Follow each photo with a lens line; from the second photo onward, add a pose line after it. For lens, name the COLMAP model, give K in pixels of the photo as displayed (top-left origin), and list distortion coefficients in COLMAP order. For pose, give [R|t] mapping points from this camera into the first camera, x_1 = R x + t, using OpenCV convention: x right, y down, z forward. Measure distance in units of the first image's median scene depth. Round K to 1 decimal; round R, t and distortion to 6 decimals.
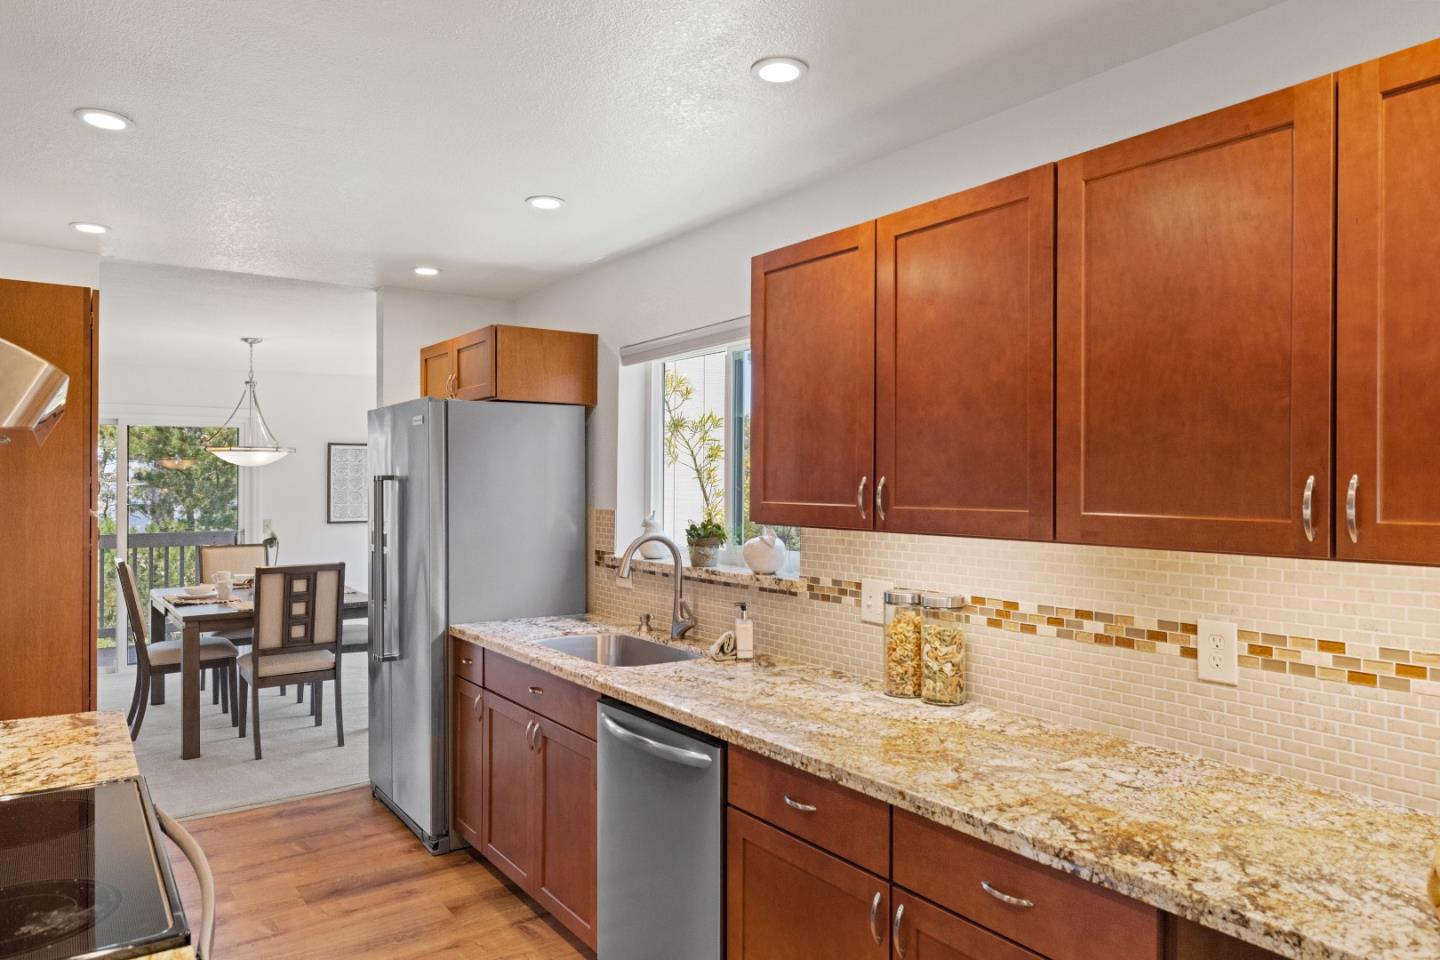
lens RADIAL K [[942.2, 0, 714.1], [0, 942.2, 484.9], [0, 0, 1]] dist [-0.002845, 0.002426]
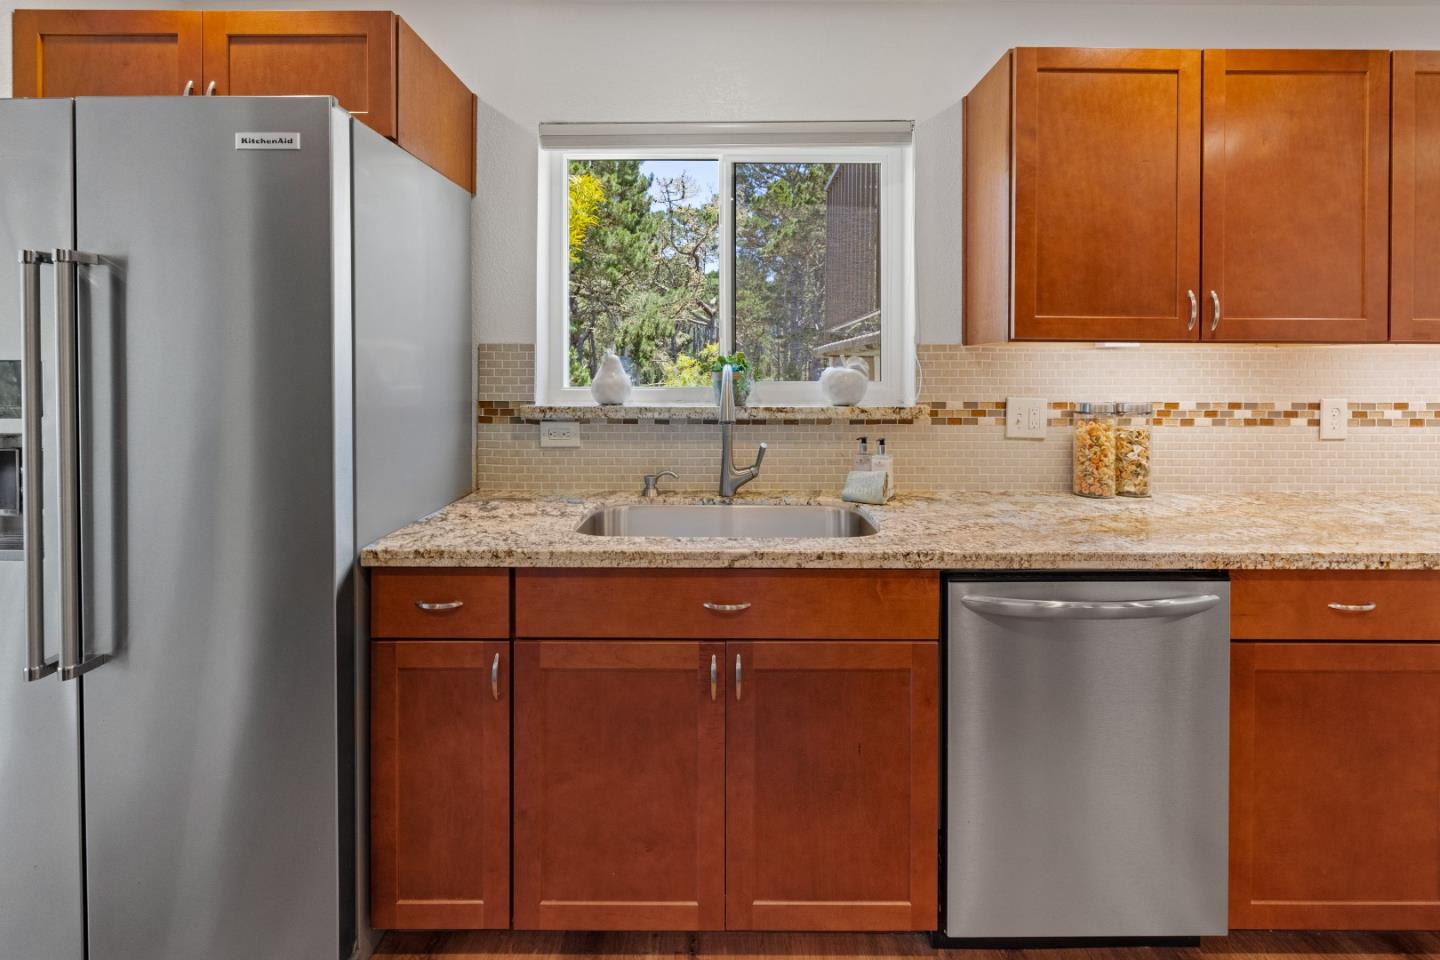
lens RADIAL K [[644.8, 0, 703.6], [0, 644.8, 374.7], [0, 0, 1]] dist [-0.002381, 0.000195]
pose [[0.576255, -0.011429, 0.817190, -0.516542], [0.000940, 0.999911, 0.013321, 0.052292], [-0.817270, -0.006908, 0.576214, 0.710410]]
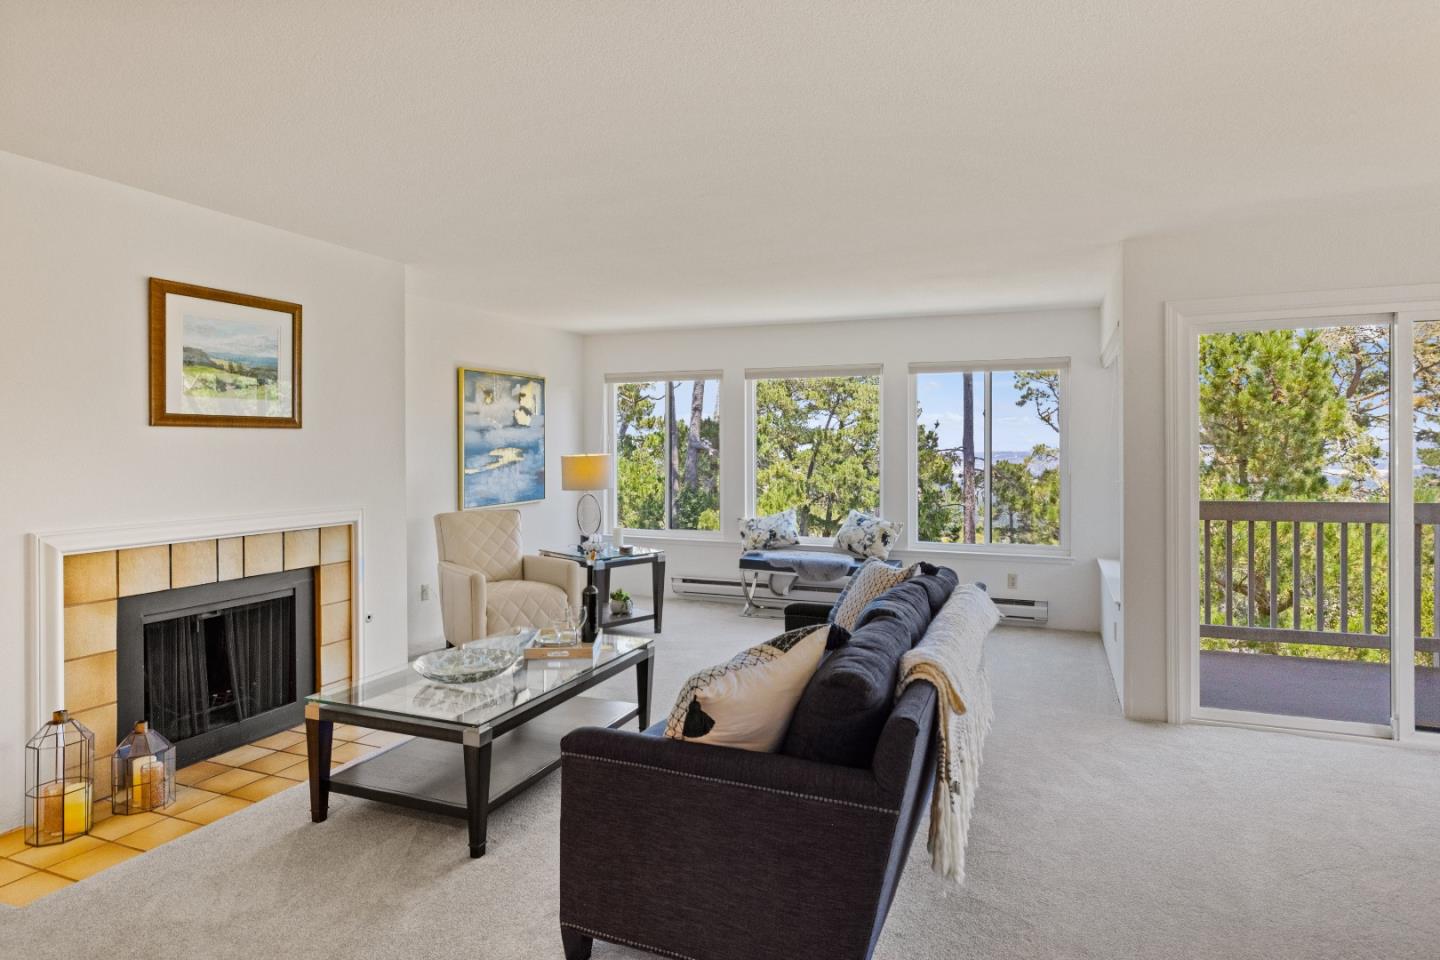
lens RADIAL K [[811.8, 0, 719.4], [0, 811.8, 456.9], [0, 0, 1]] dist [0.006315, 0.000010]
pose [[0.538485, 0.003010, -0.842630, -0.910168], [-0.000272, 0.999994, 0.003398, 0.039494], [0.842635, -0.001601, 0.538483, 0.775499]]
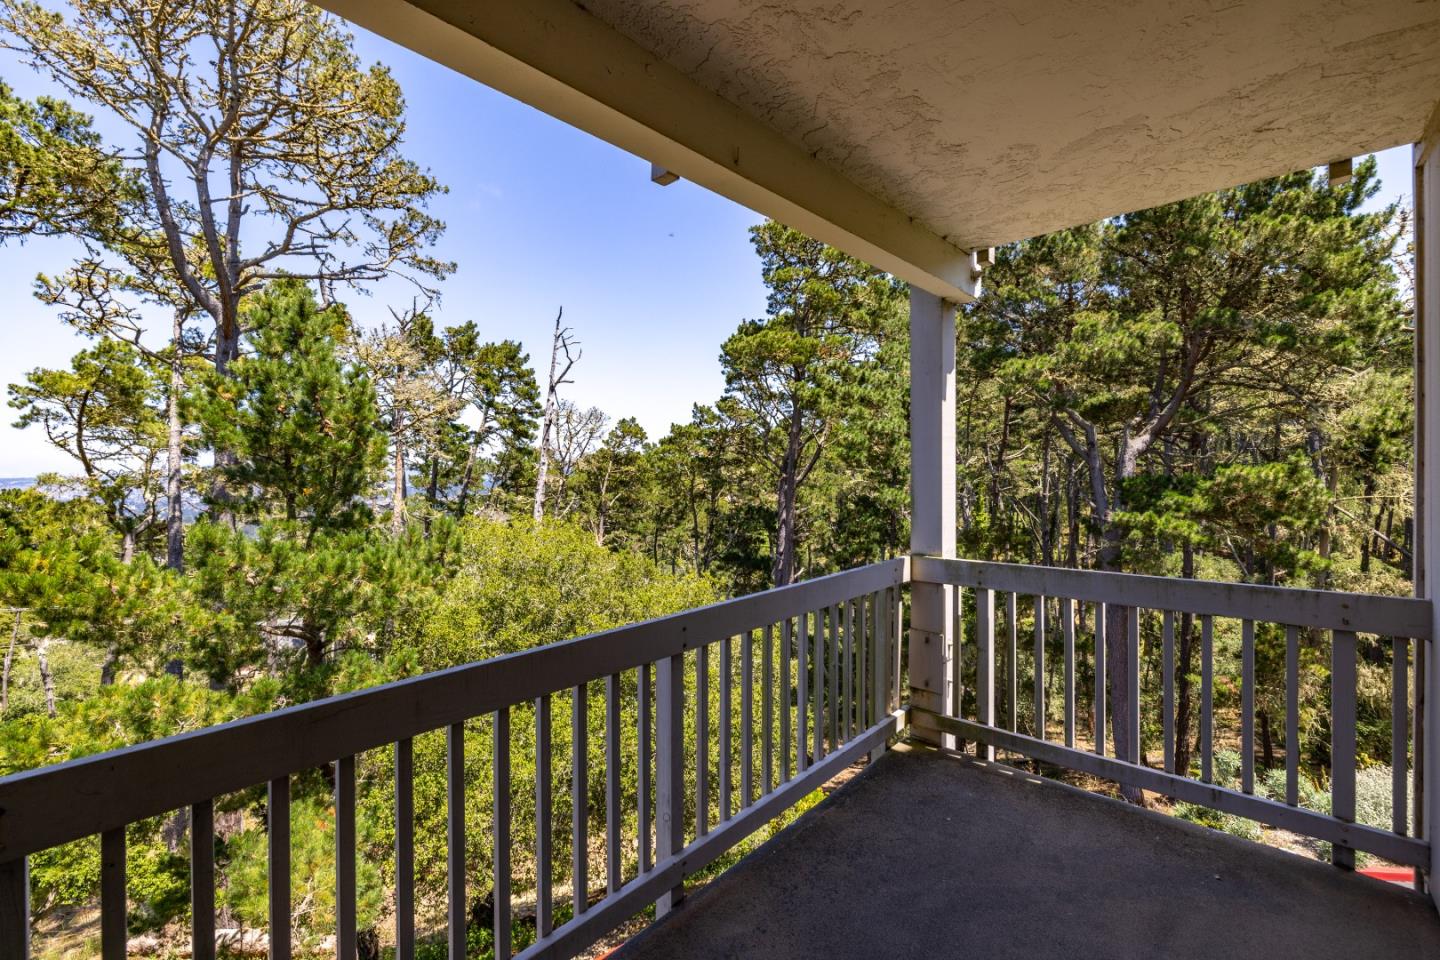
lens RADIAL K [[617.7, 0, 708.7], [0, 617.7, 477.1], [0, 0, 1]] dist [-0.007120, -0.000787]
pose [[0.984810, -0.009149, 0.173396, -1.552735], [0.008524, 0.999954, 0.004352, -0.015133], [-0.173427, -0.002808, 0.984843, 2.085622]]
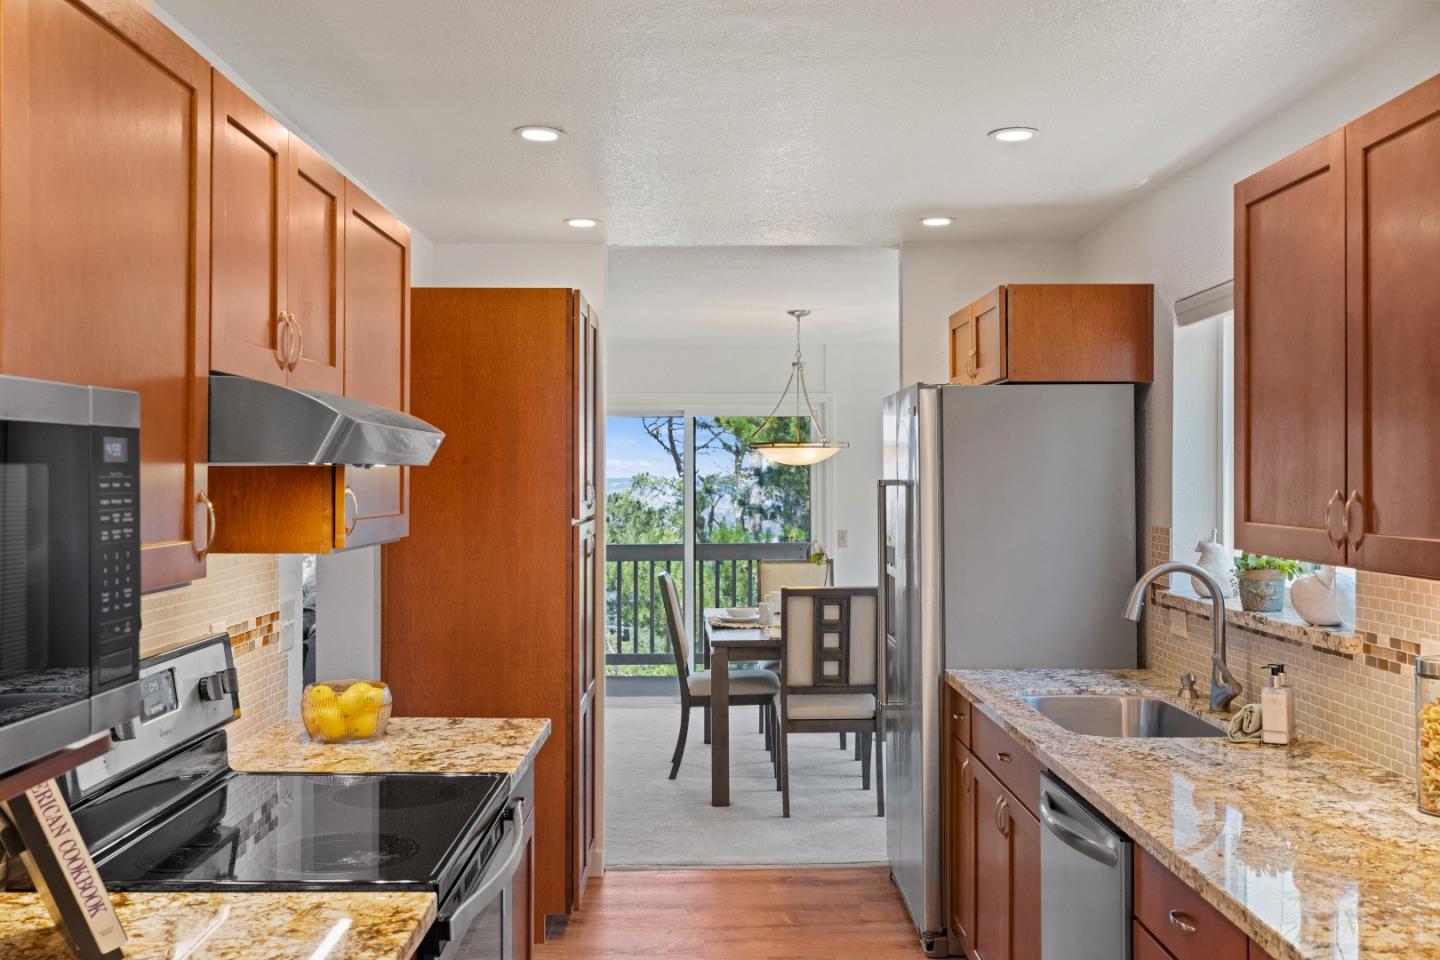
lens RADIAL K [[1400.9, 0, 712.9], [0, 1400.9, 470.2], [0, 0, 1]] dist [-0.006624, 0.000000]
pose [[0.821427, -0.004905, -0.570293, 0.256245], [0.000542, 0.999969, -0.007819, -0.010671], [0.570313, 0.006113, 0.821404, -0.088835]]
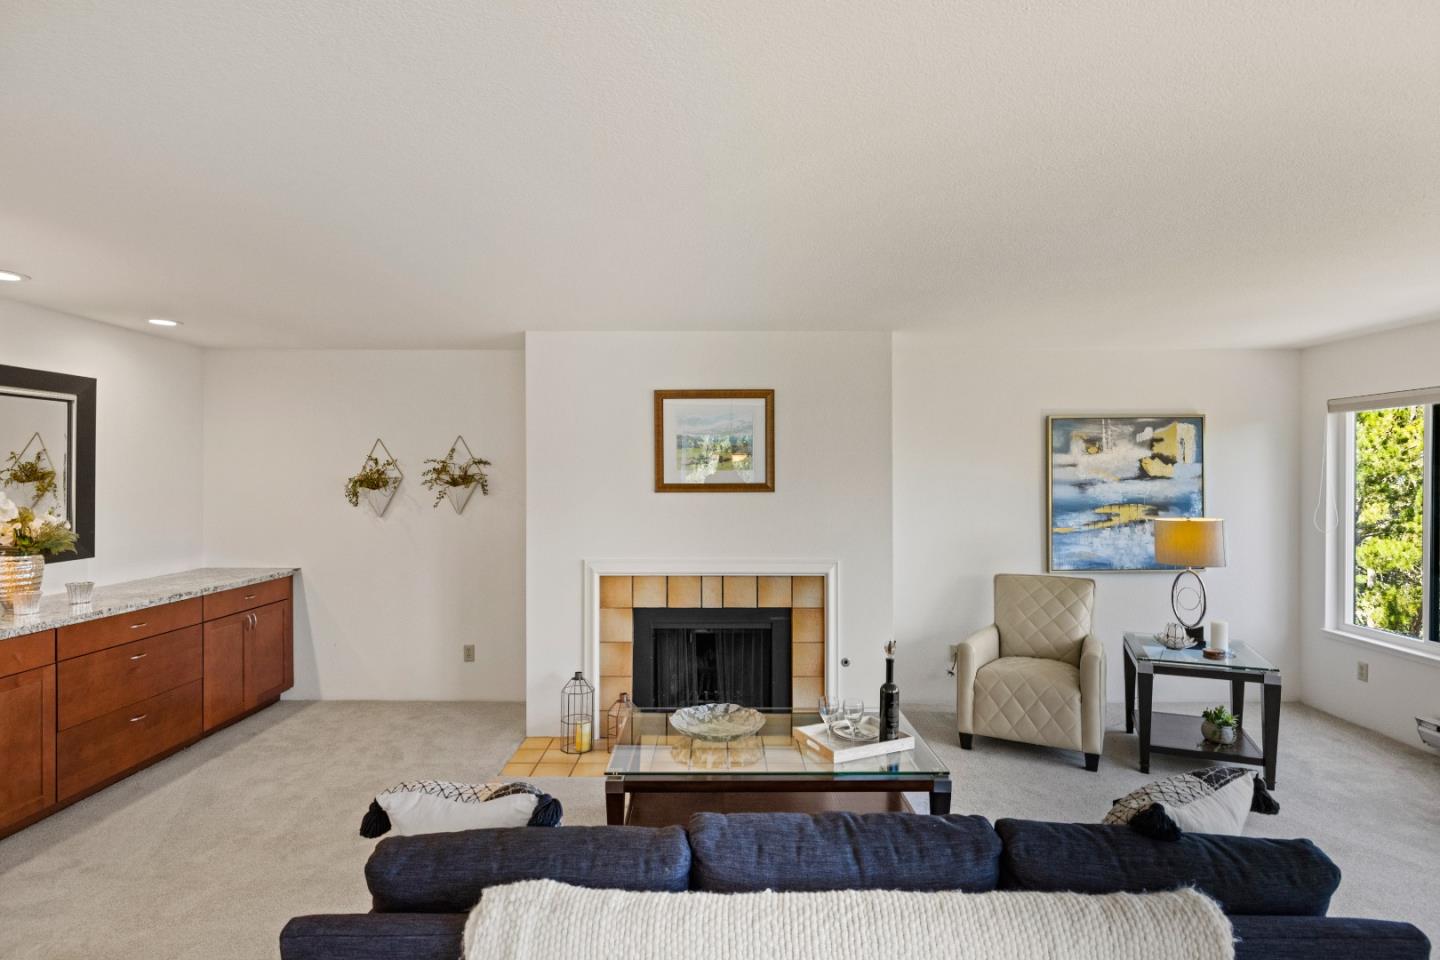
lens RADIAL K [[752.1, 0, 730.0], [0, 752.1, 476.4], [0, 0, 1]] dist [-0.003026, 0.002711]
pose [[-0.572789, -0.006641, -0.819676, -1.105669], [-0.007883, 0.999966, -0.002593, -0.020066], [0.819665, 0.004976, -0.572822, 1.583194]]
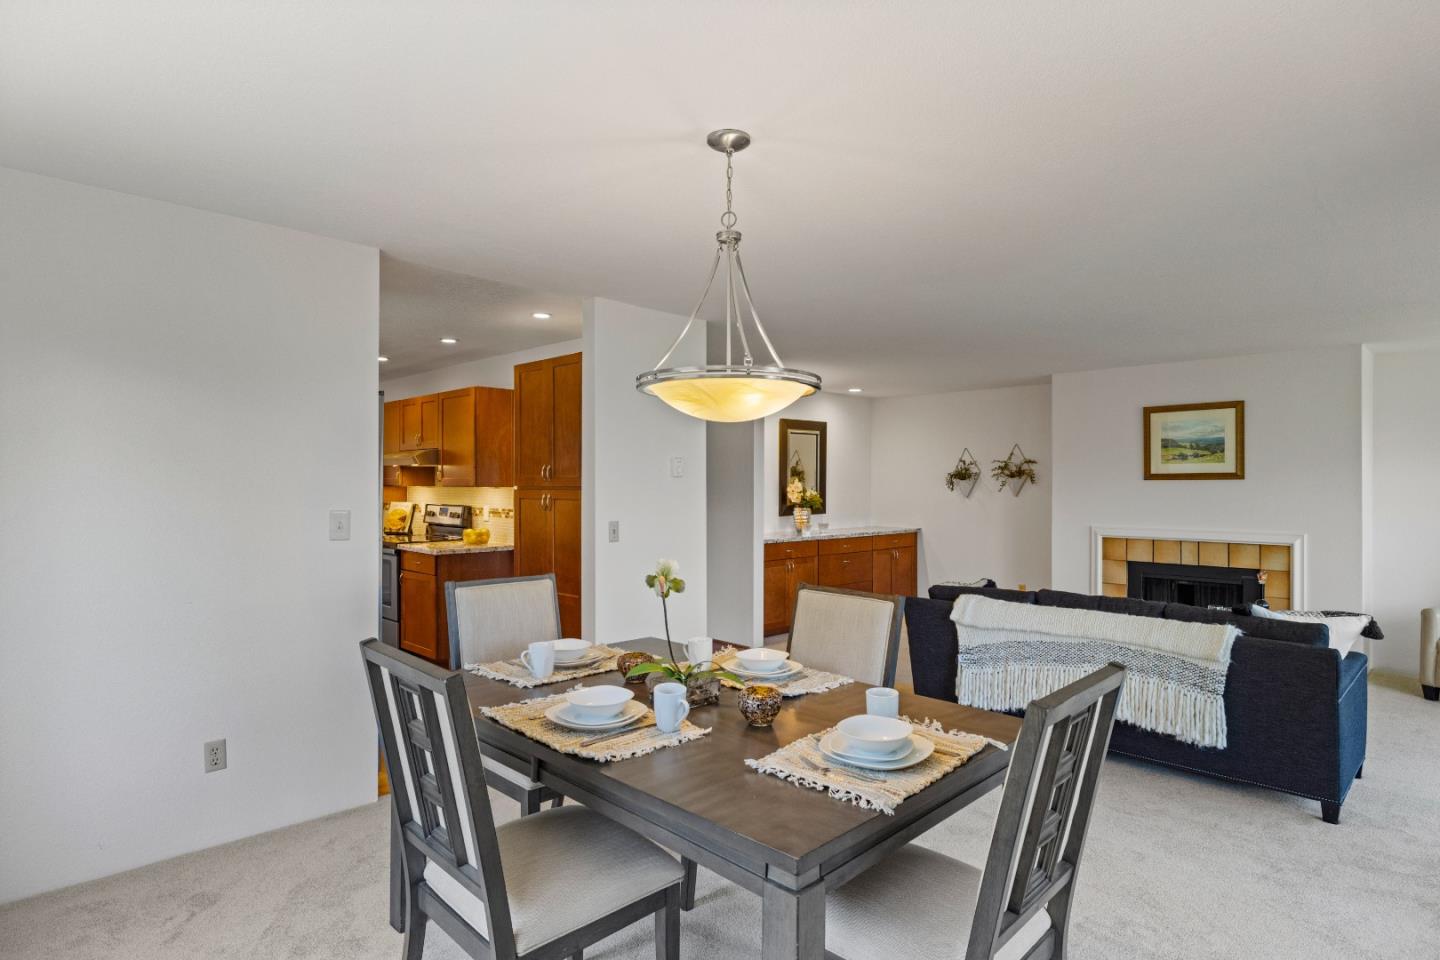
lens RADIAL K [[778.7, 0, 708.3], [0, 778.7, 486.6], [0, 0, 1]] dist [-0.012073, 0.000782]
pose [[-0.987481, -0.005566, -0.157641, -0.751963], [-0.006921, 0.999944, 0.008048, 0.013736], [0.157587, 0.009038, -0.987464, 2.432685]]
